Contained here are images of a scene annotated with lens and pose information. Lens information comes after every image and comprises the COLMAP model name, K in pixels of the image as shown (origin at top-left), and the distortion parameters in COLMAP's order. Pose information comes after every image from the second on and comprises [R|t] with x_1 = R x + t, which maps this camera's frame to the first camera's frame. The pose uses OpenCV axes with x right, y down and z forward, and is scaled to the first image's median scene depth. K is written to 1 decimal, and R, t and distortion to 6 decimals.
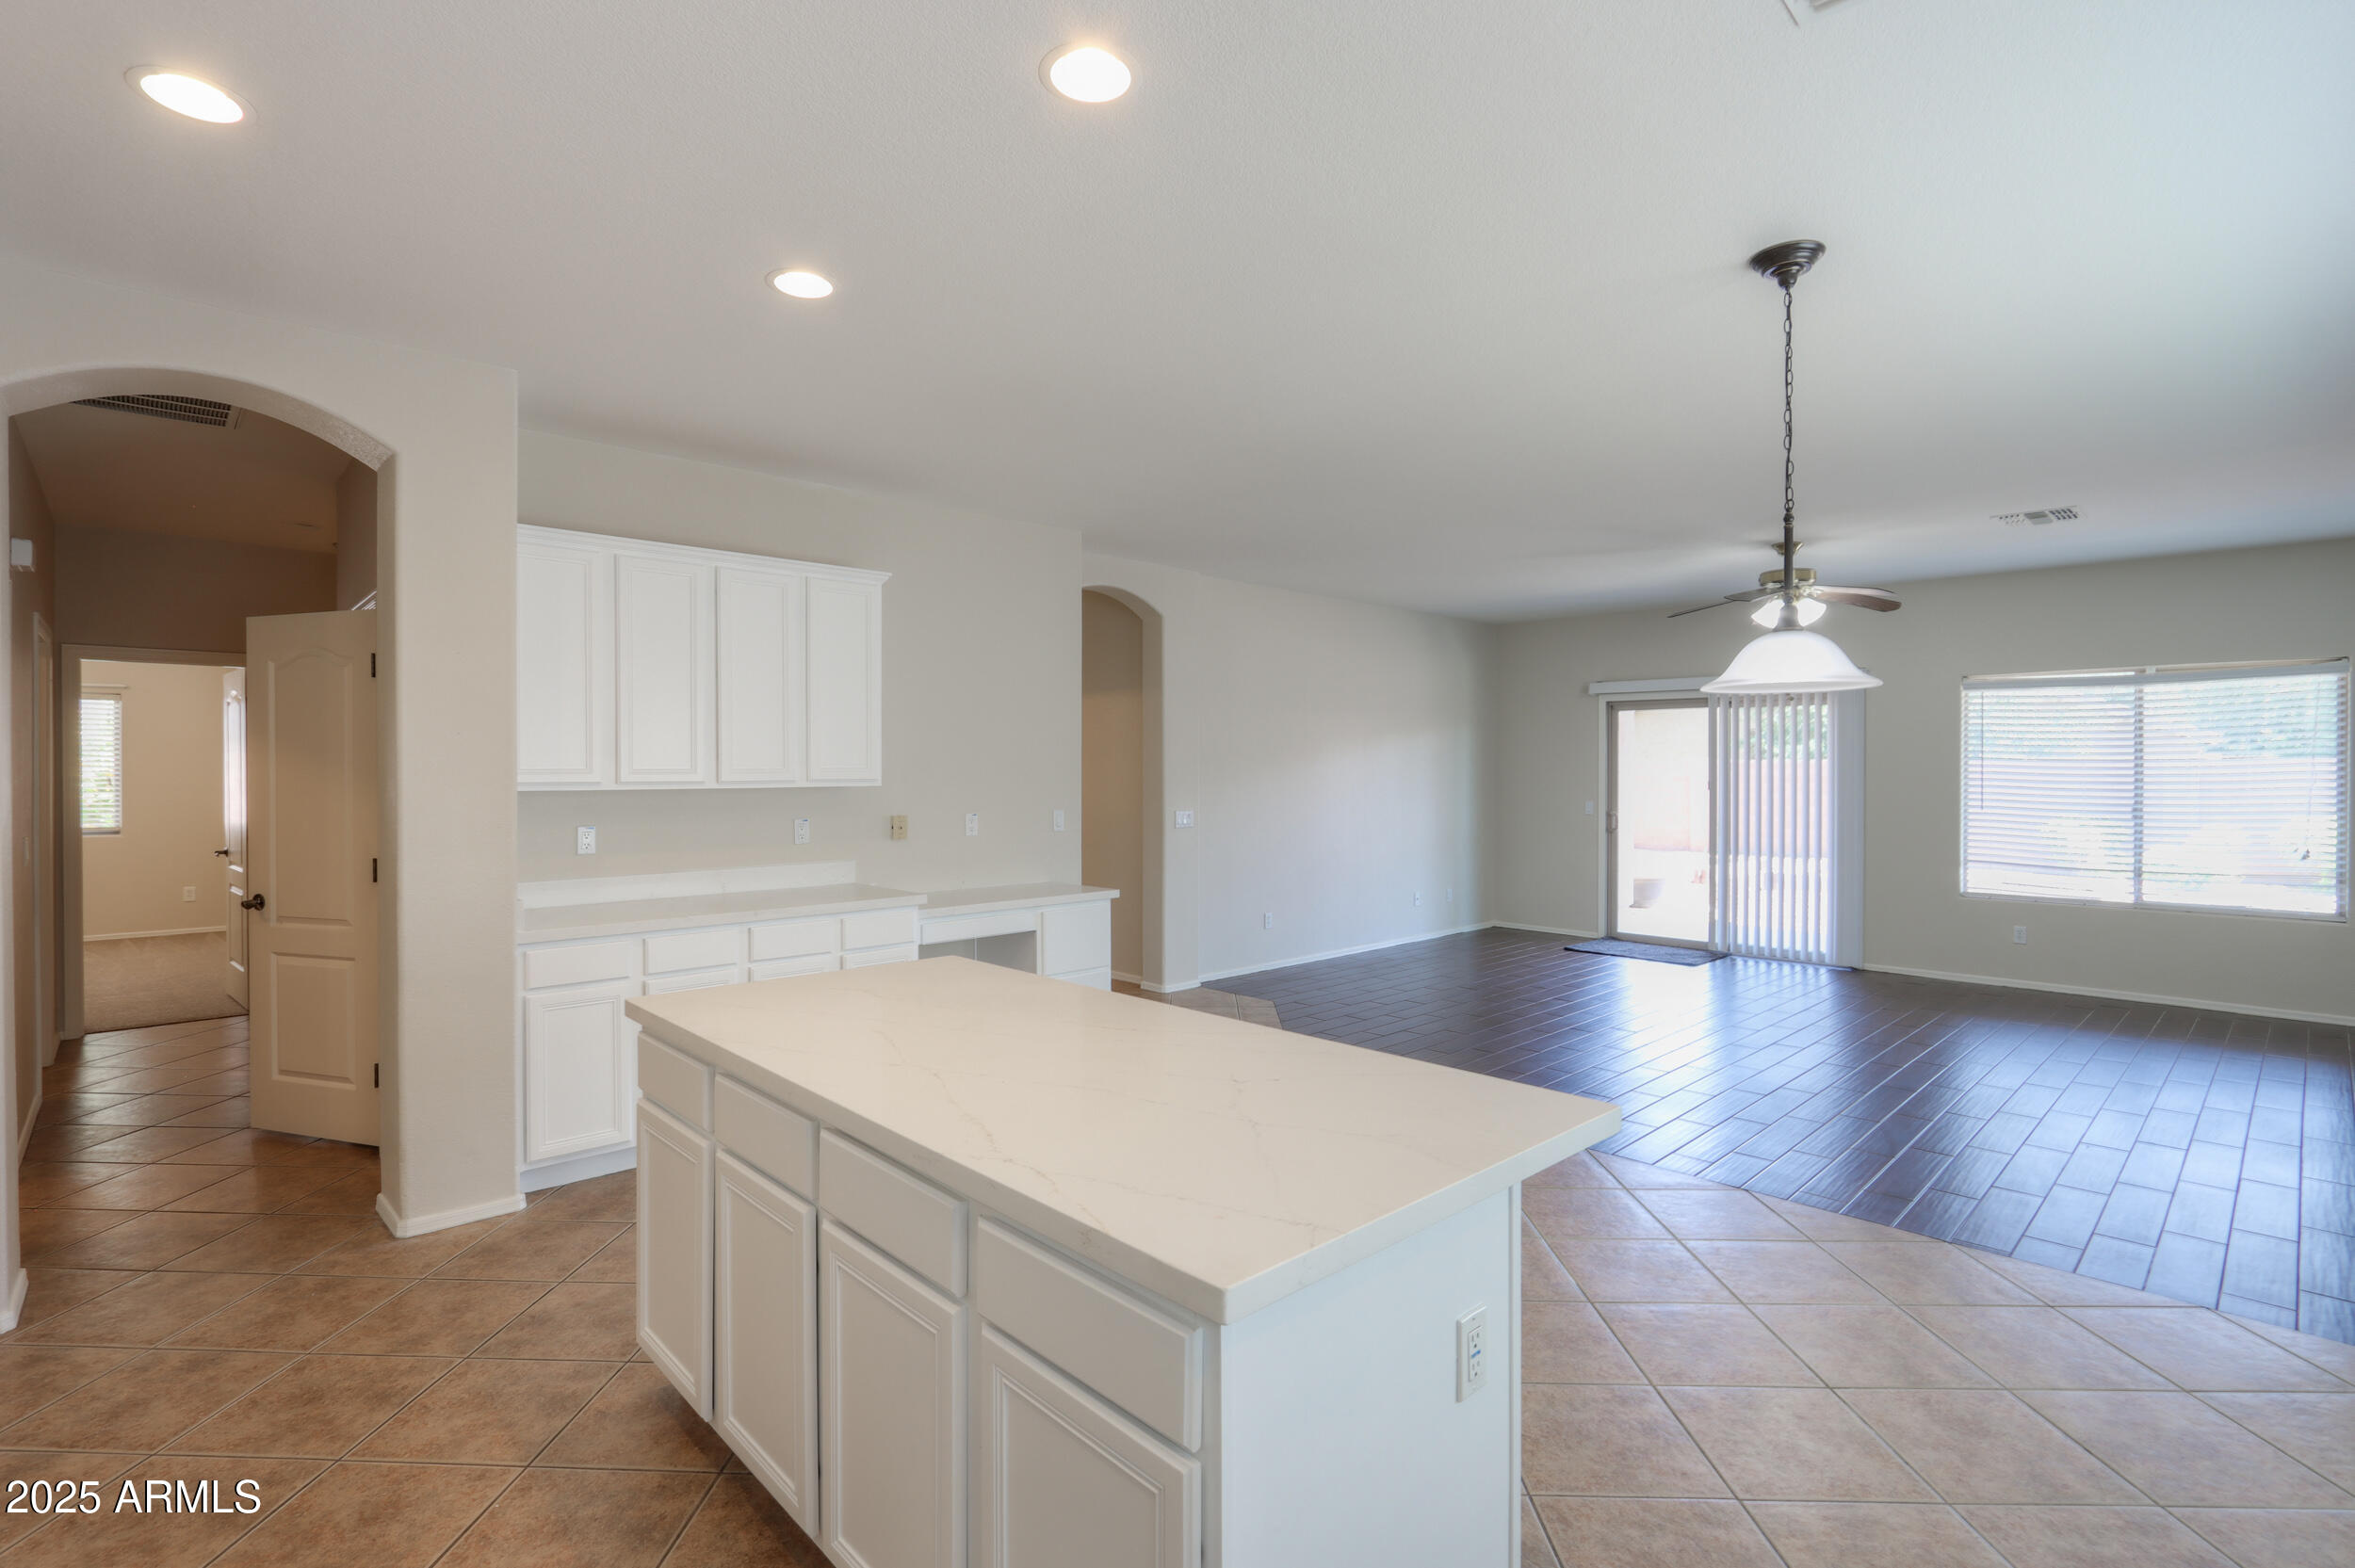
lens RADIAL K [[1114.1, 0, 1181.6], [0, 1114.1, 794.1], [0, 0, 1]] dist [-0.012025, 0.000387]
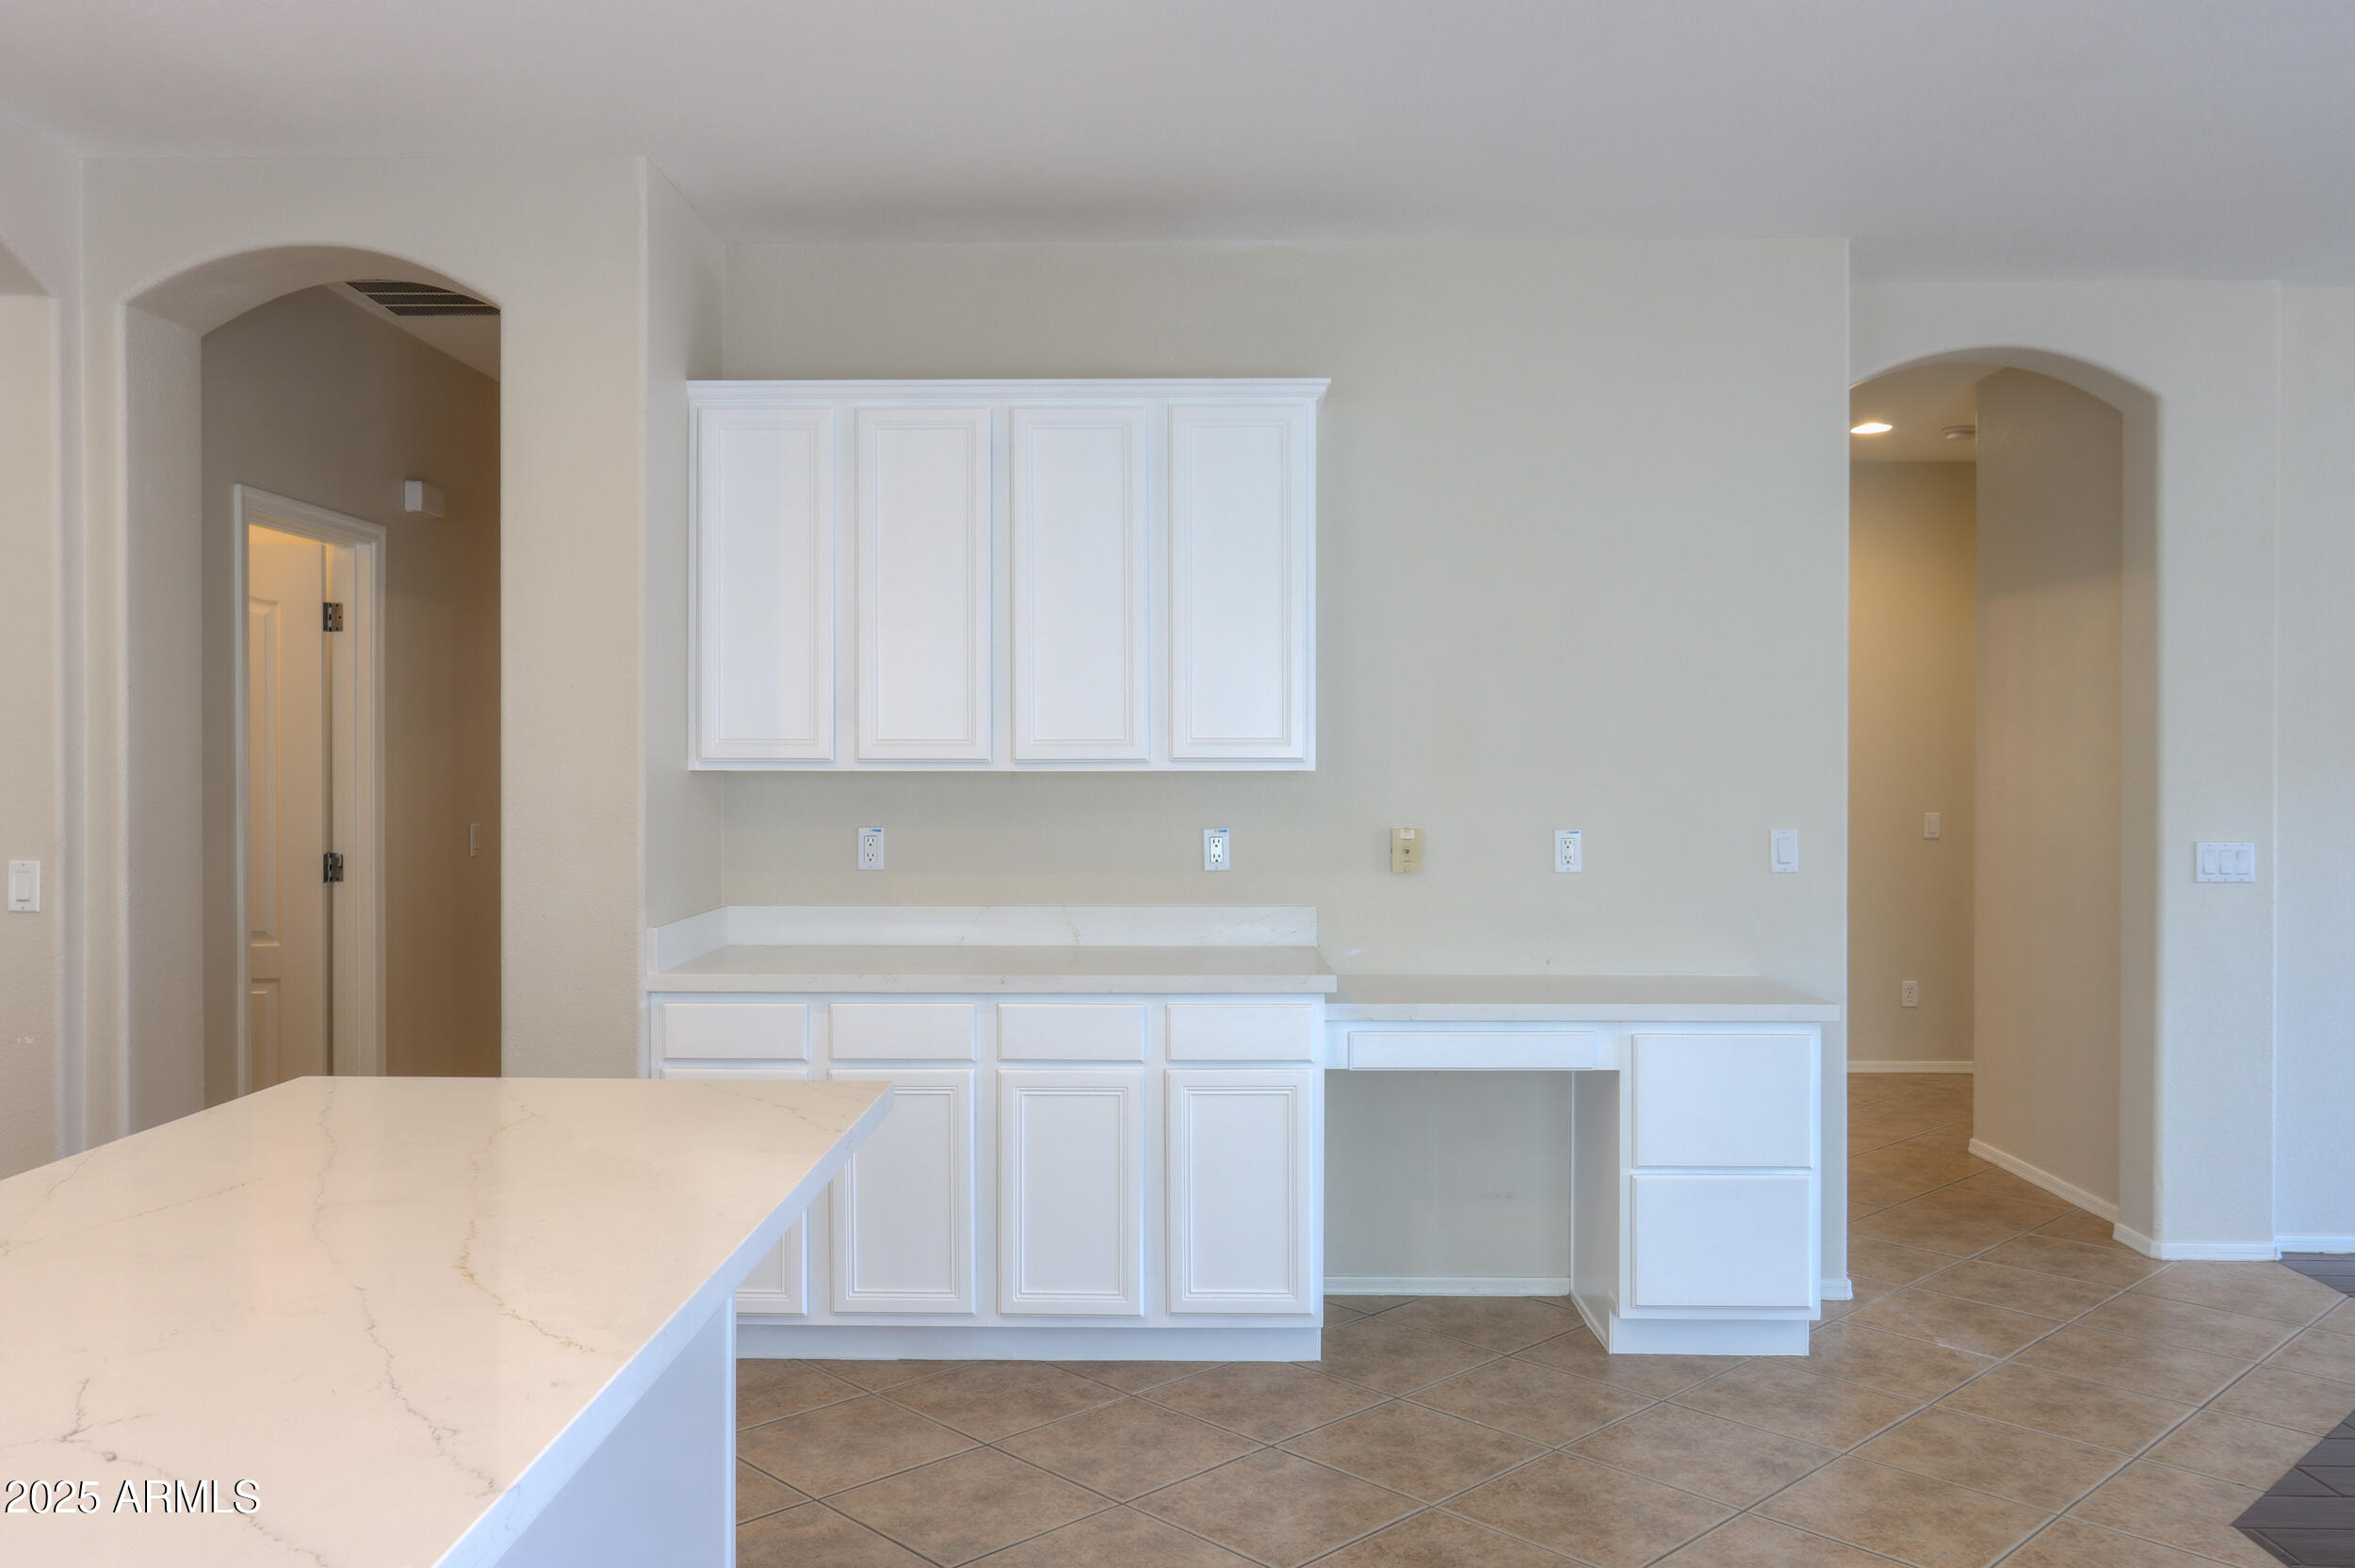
lens RADIAL K [[1799.1, 0, 1170.2], [0, 1799.1, 765.1], [0, 0, 1]] dist [0.003768, 0.000923]
pose [[0.698311, 0.009091, -0.715736, 0.326484], [-0.019019, 0.999802, -0.005856, -0.003640], [0.715541, 0.017702, 0.698346, 0.344444]]
